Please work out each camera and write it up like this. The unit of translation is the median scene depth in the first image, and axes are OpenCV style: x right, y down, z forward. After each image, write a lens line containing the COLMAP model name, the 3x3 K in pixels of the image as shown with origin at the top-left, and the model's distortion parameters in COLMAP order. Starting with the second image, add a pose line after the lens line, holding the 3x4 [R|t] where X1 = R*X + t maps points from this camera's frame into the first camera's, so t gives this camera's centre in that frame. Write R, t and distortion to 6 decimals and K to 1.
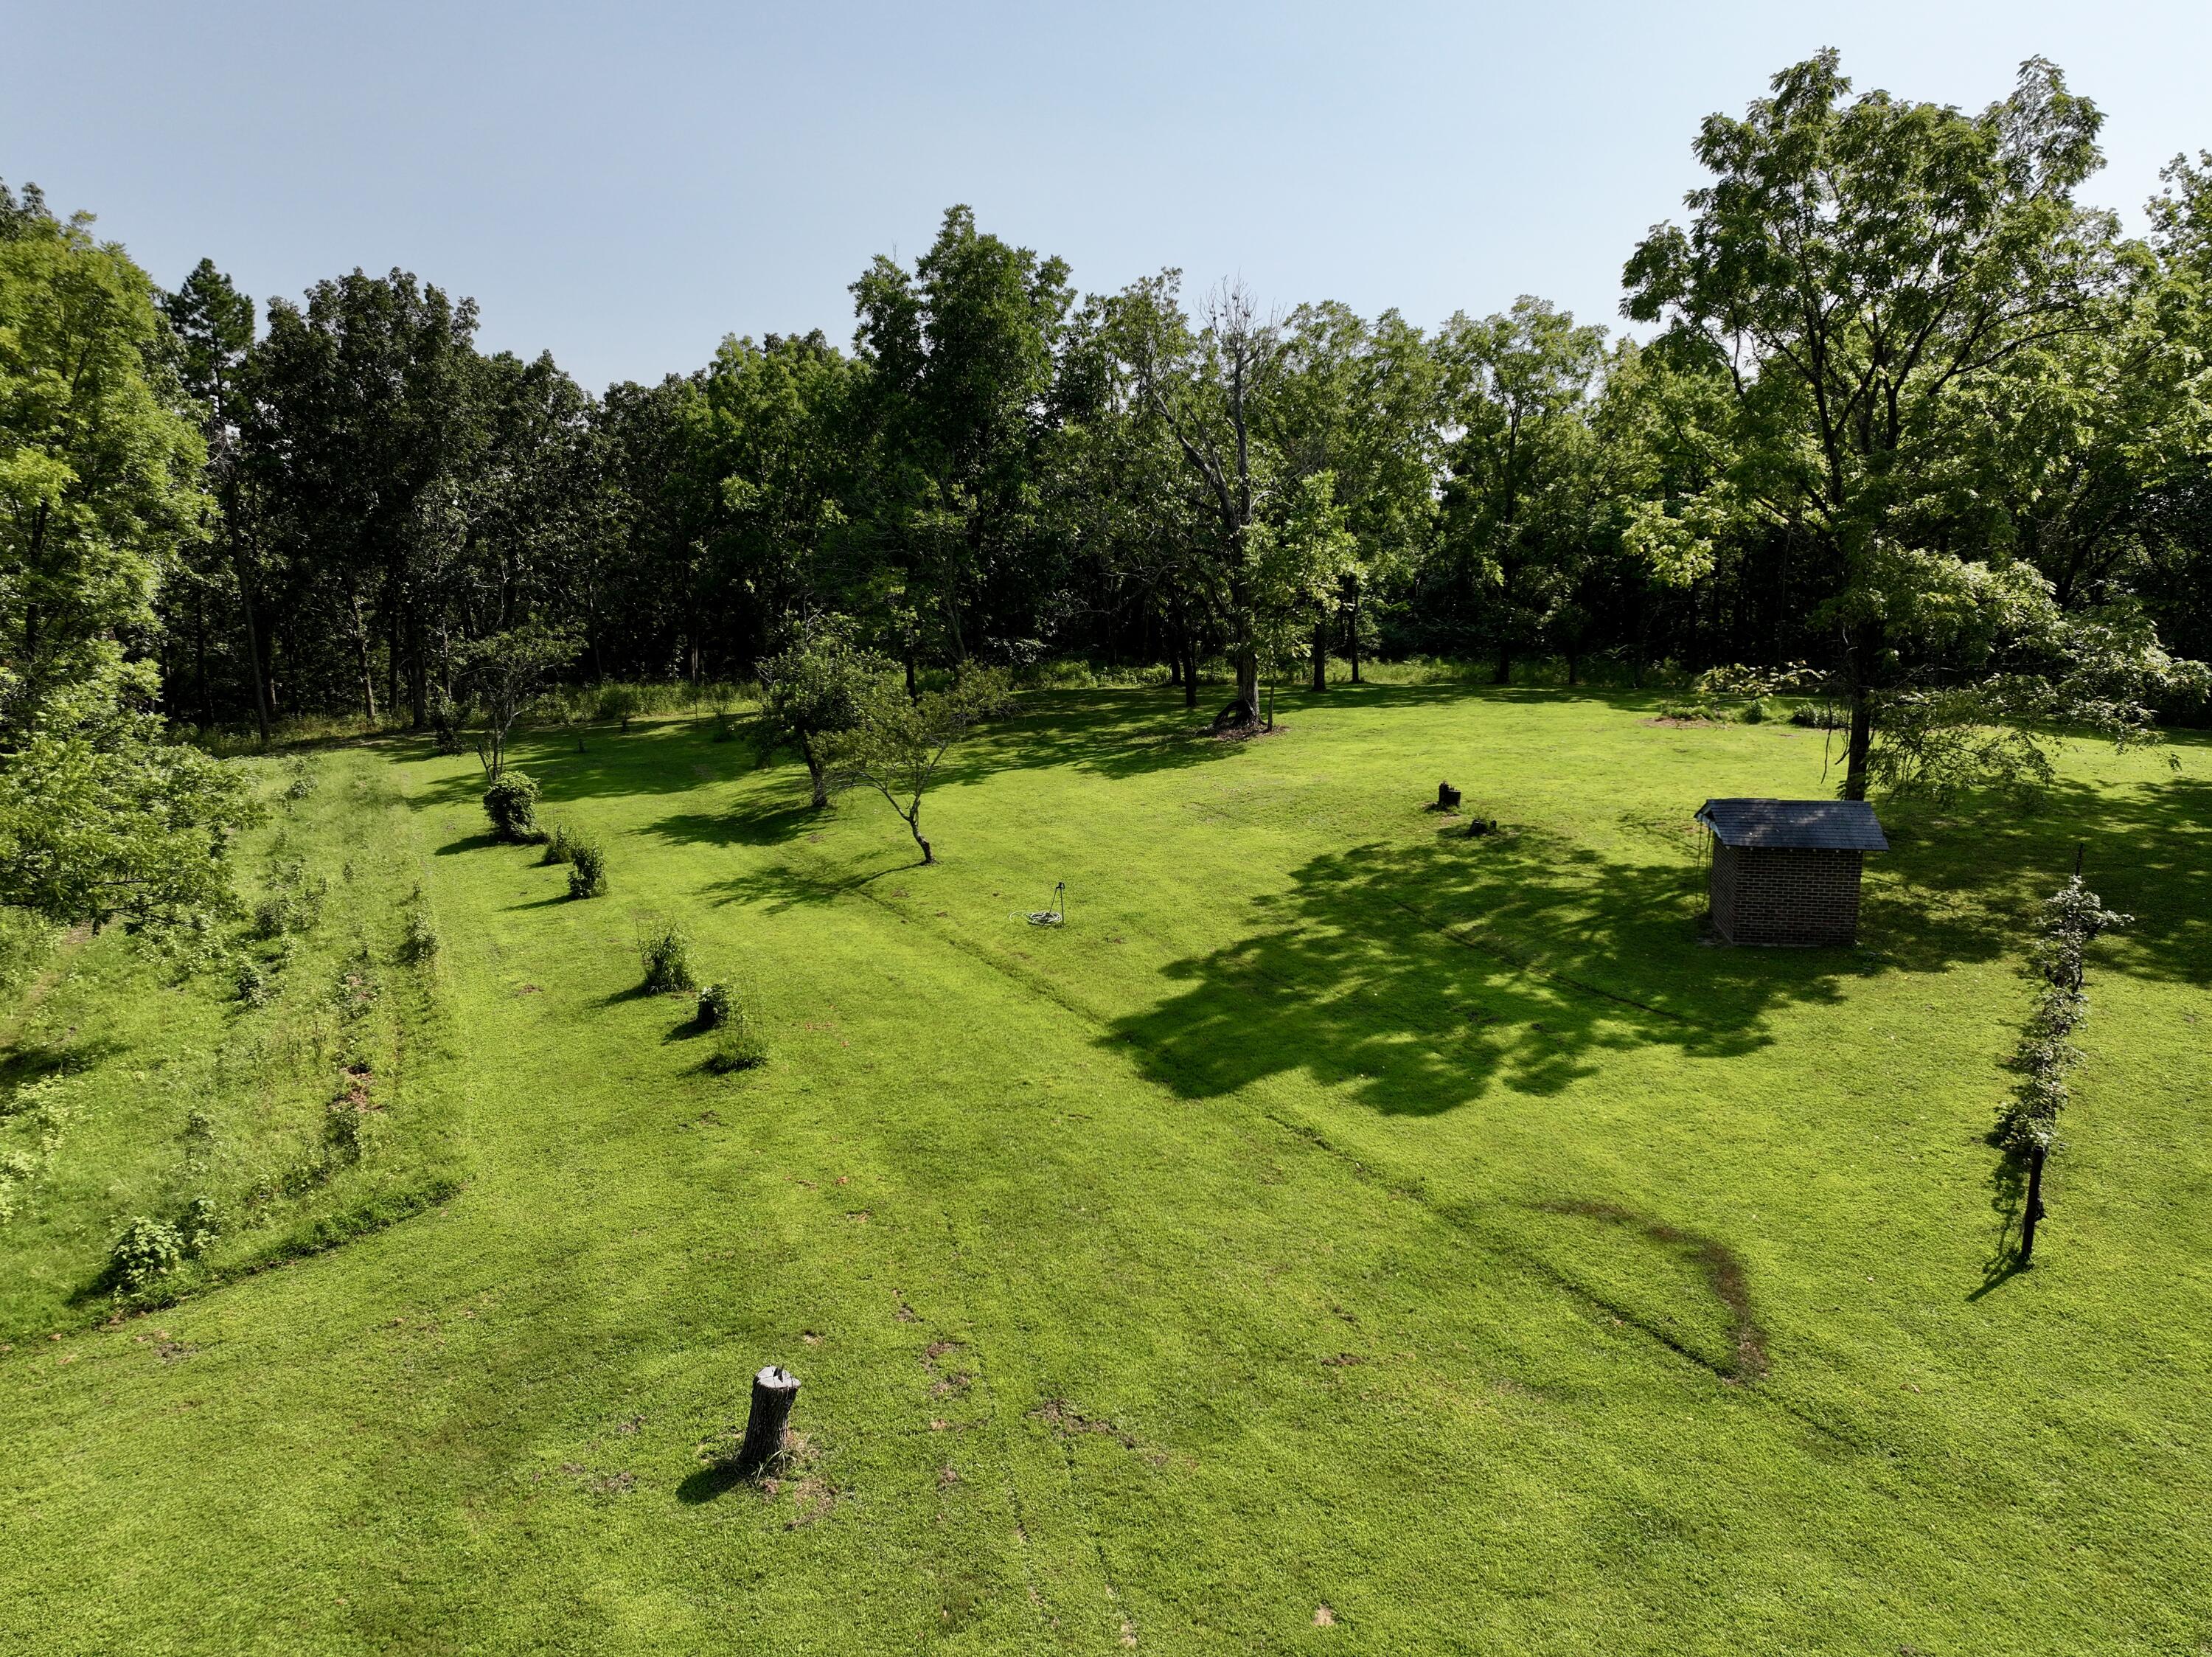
lens RADIAL K [[1537.7, 0, 1113.5], [0, 1537.7, 825.6], [0, 0, 1]] dist [0.004113, -0.006024]
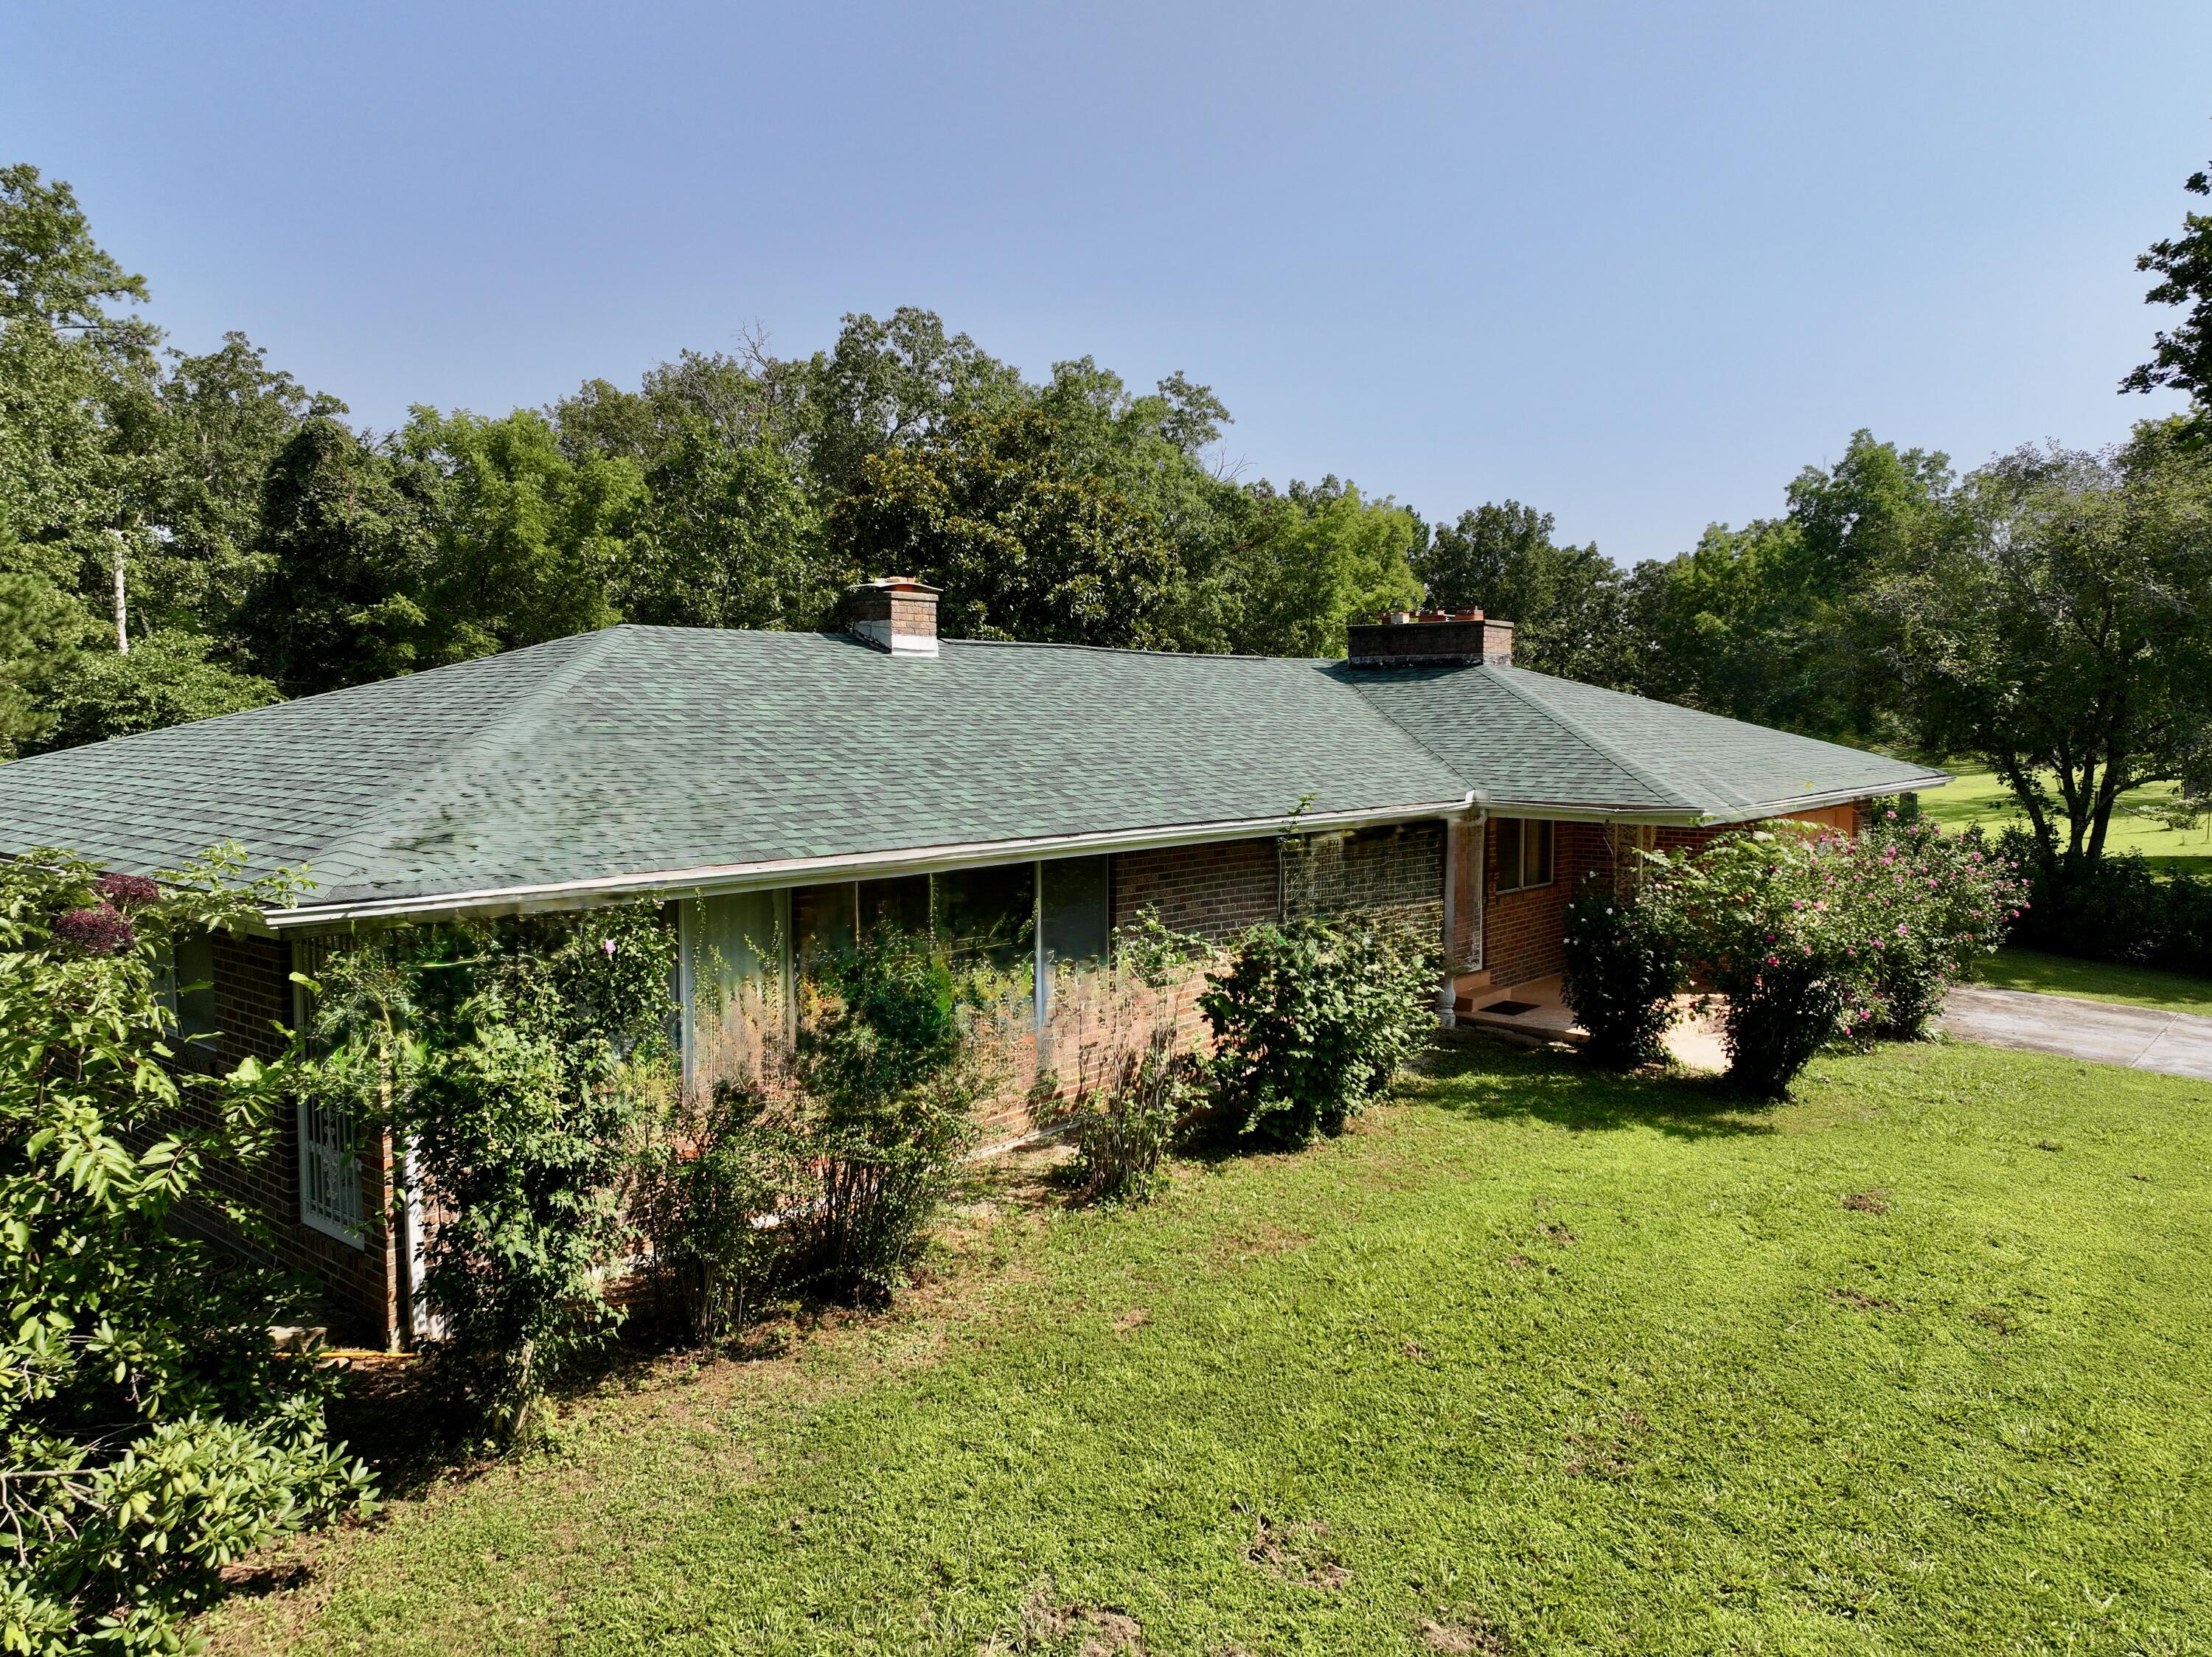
lens RADIAL K [[1537.7, 0, 1108.5], [0, 1537.7, 829.3], [0, 0, 1]] dist [0.004113, -0.006024]
pose [[0.791520, 0.043106, -0.609621, 0.224601], [-0.114724, 0.990256, -0.078935, 0.175035], [0.600278, 0.132416, 0.788754, -0.534586]]
